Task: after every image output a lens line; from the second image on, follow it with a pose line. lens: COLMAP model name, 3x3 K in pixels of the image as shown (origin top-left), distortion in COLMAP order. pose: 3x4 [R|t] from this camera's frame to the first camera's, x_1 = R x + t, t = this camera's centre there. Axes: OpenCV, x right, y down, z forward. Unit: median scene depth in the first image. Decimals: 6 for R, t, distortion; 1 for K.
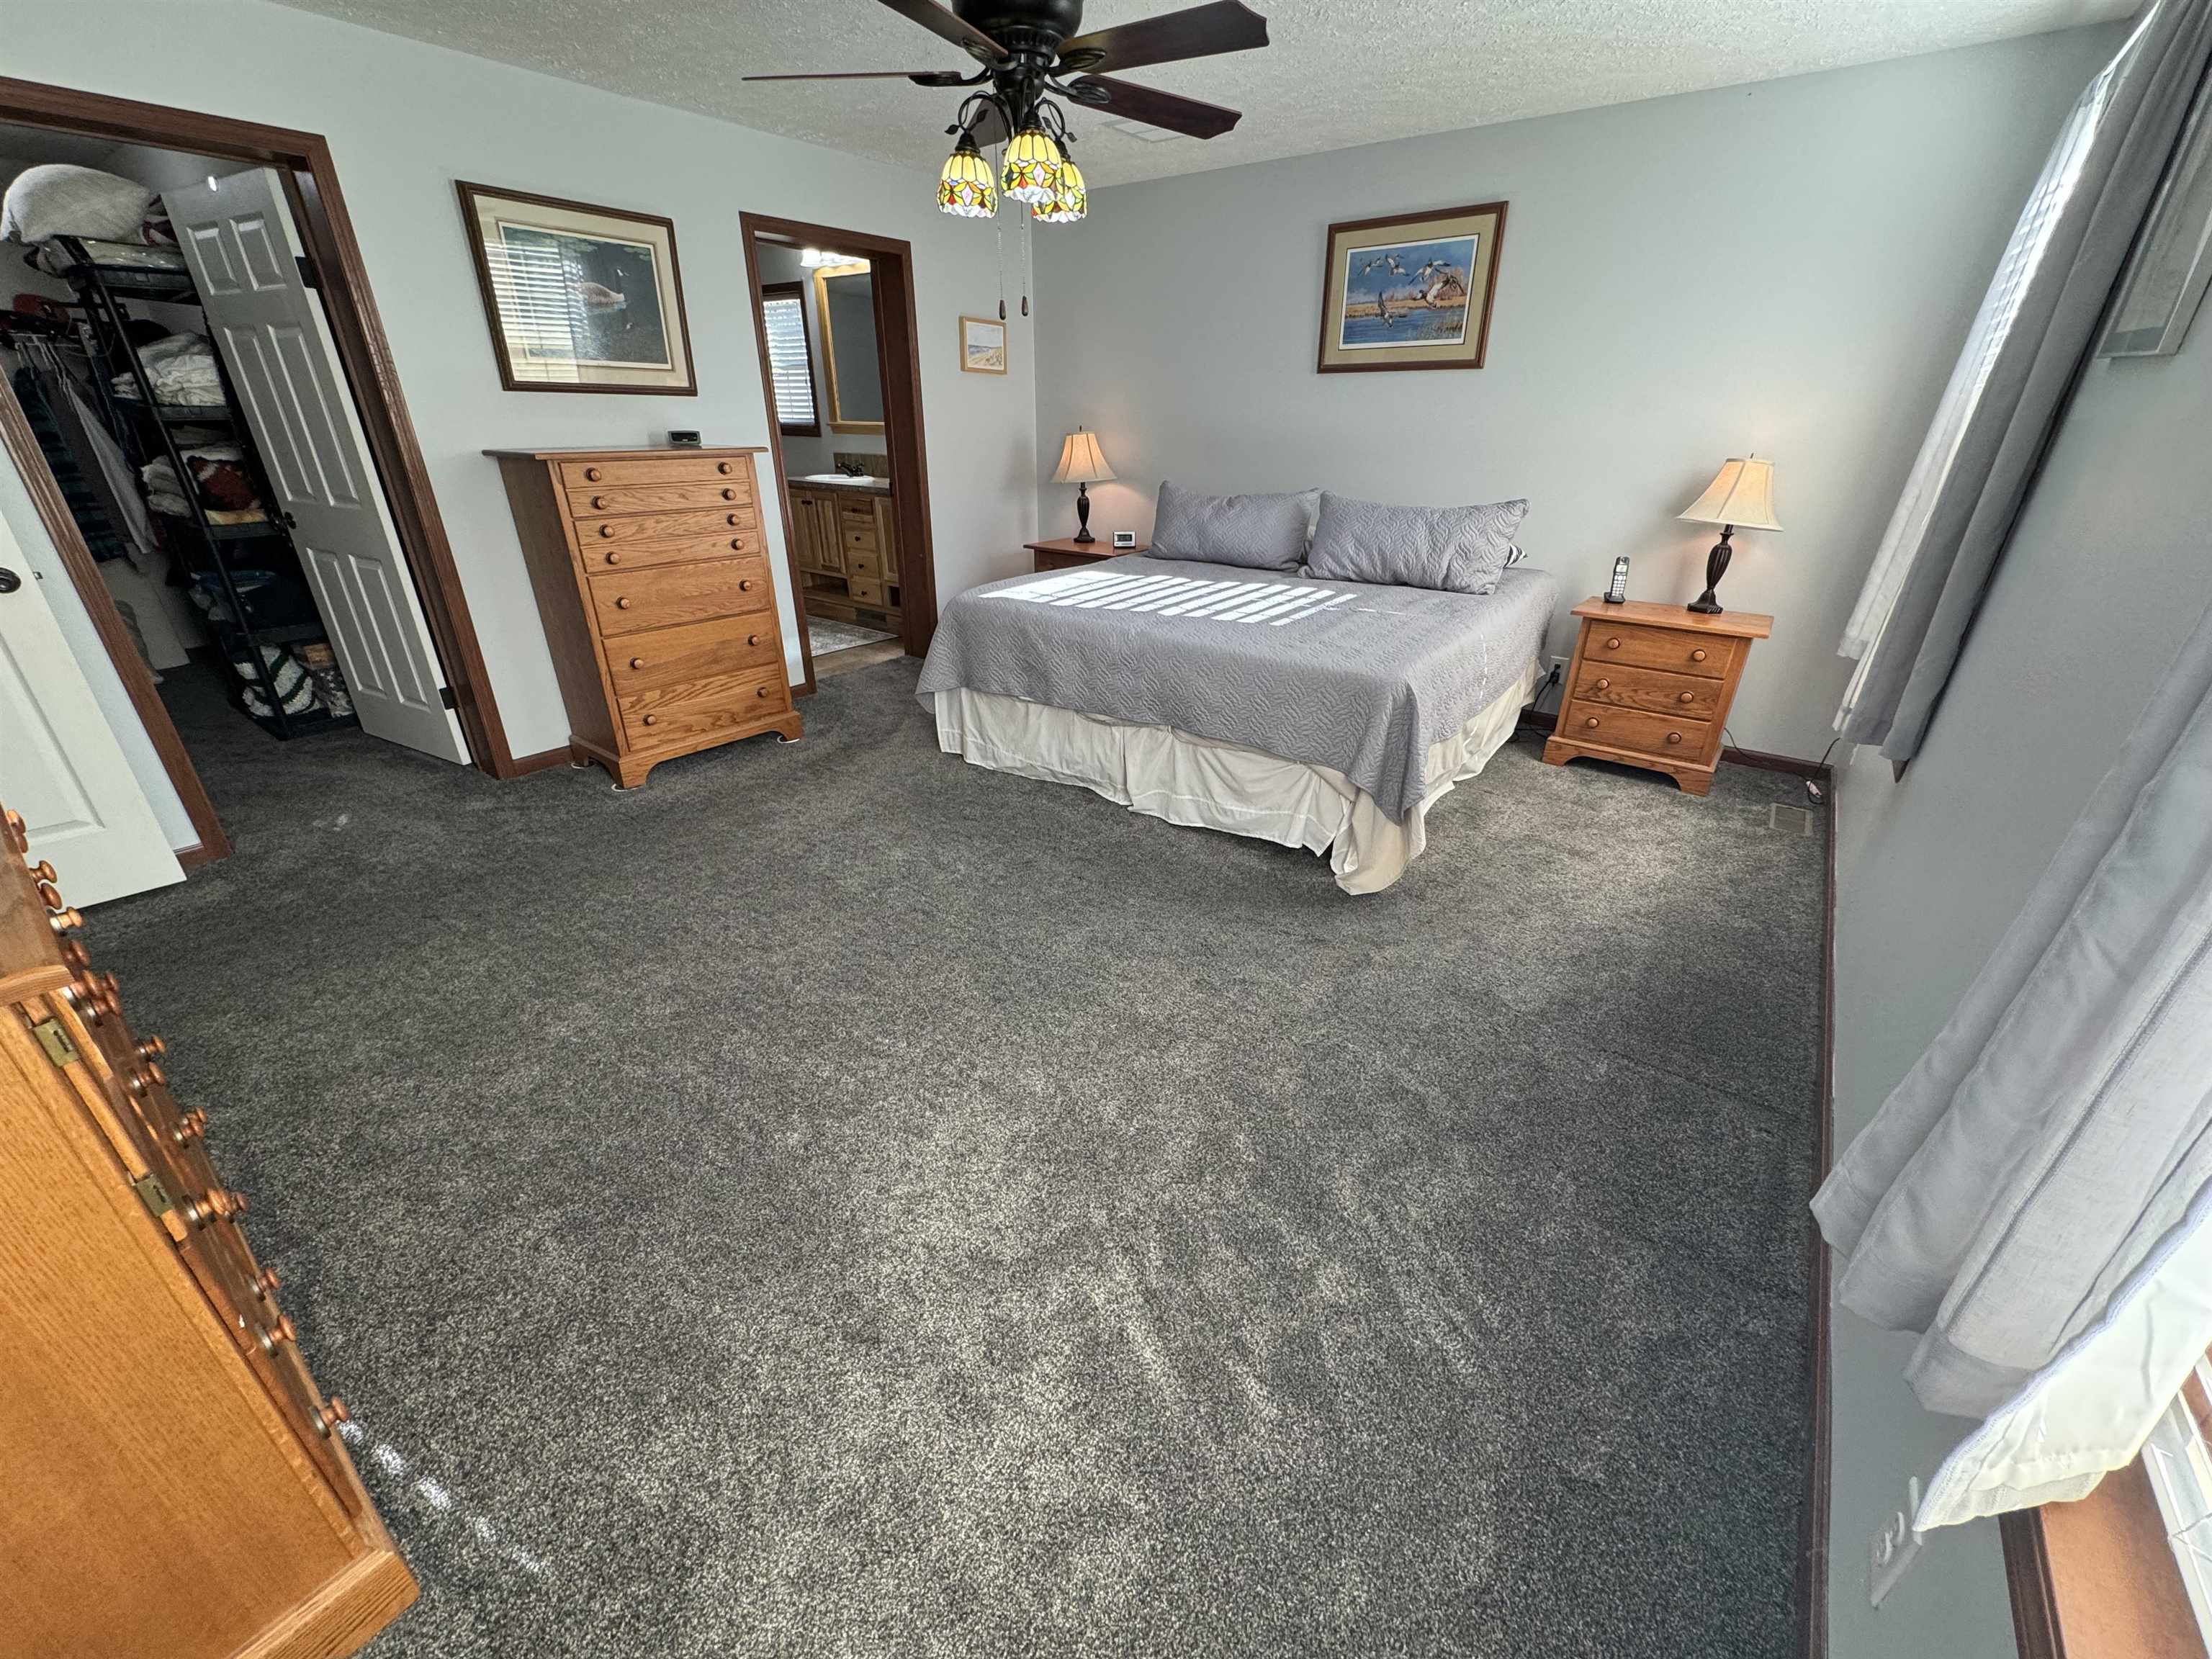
lens RADIAL K [[880.6, 0, 1116.1], [0, 880.6, 834.7], [0, 0, 1]] dist [-0.001242, 0.000502]
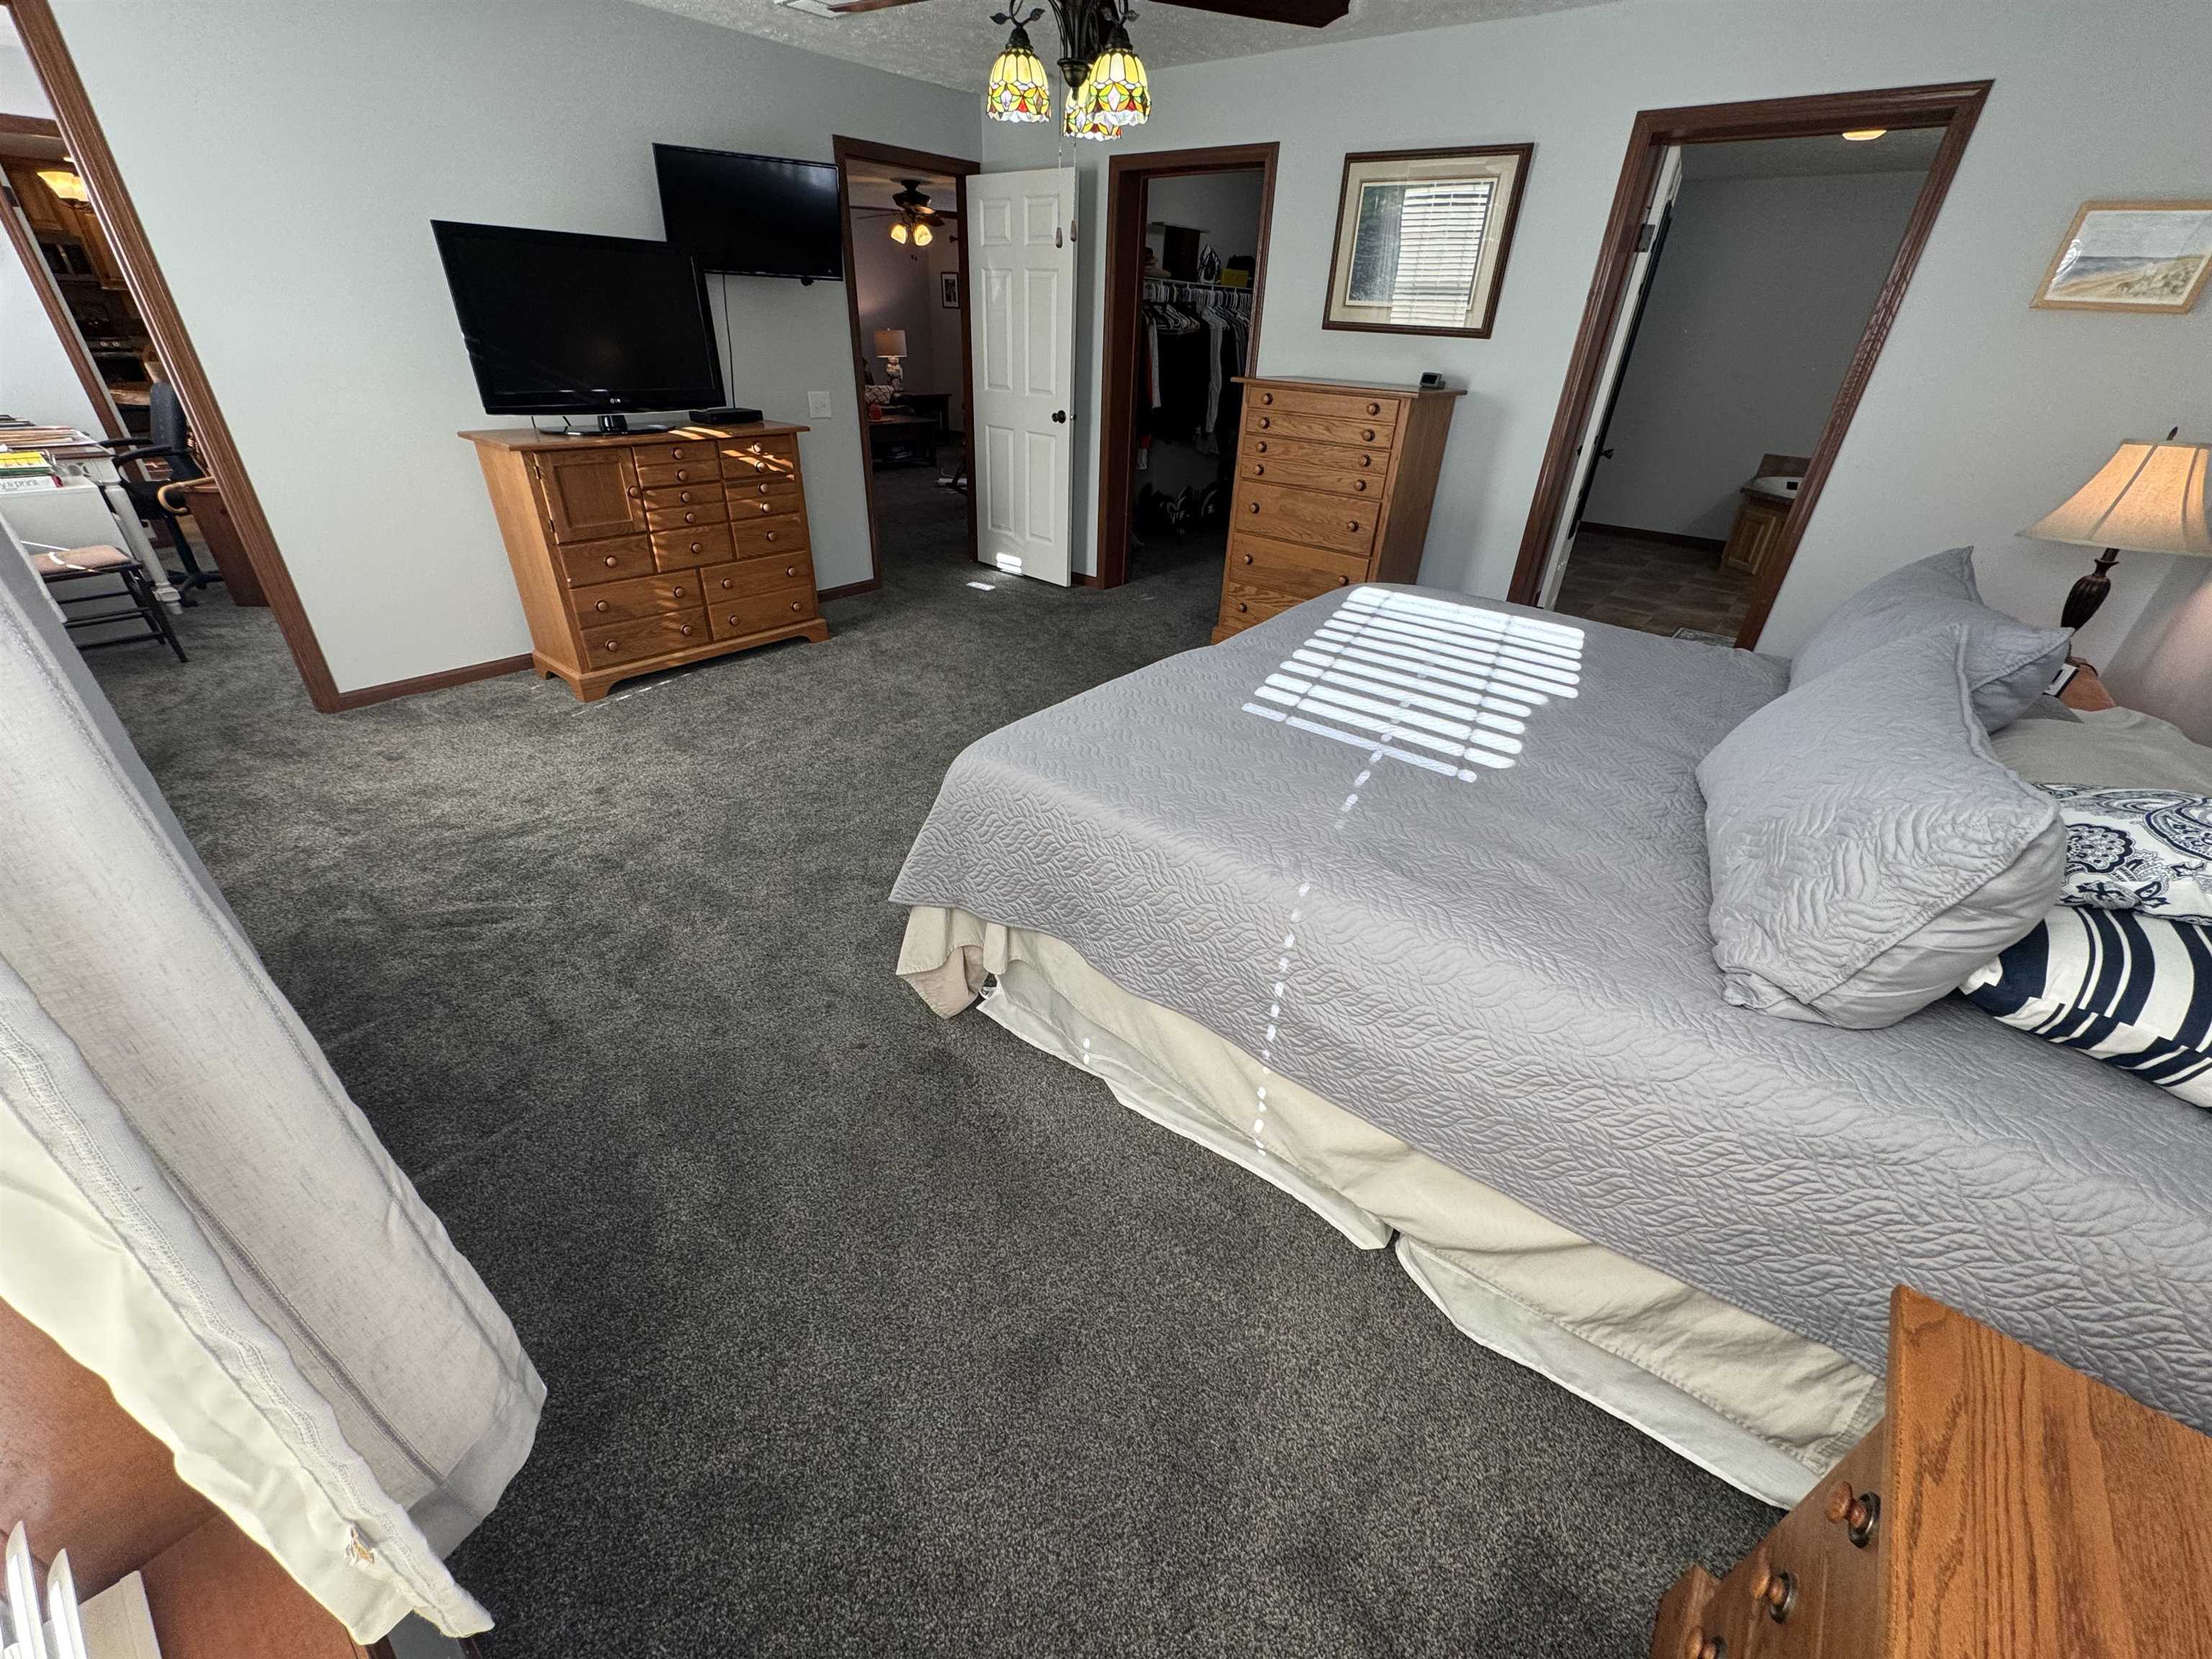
lens RADIAL K [[880.6, 0, 1117.6], [0, 880.6, 834.7], [0, 0, 1]] dist [-0.001242, 0.000502]
pose [[-0.047364, 0.493405, -0.868509, 0.675574], [-0.473171, 0.754660, 0.454531, -0.361195], [0.879697, 0.432482, 0.197721, 0.740261]]
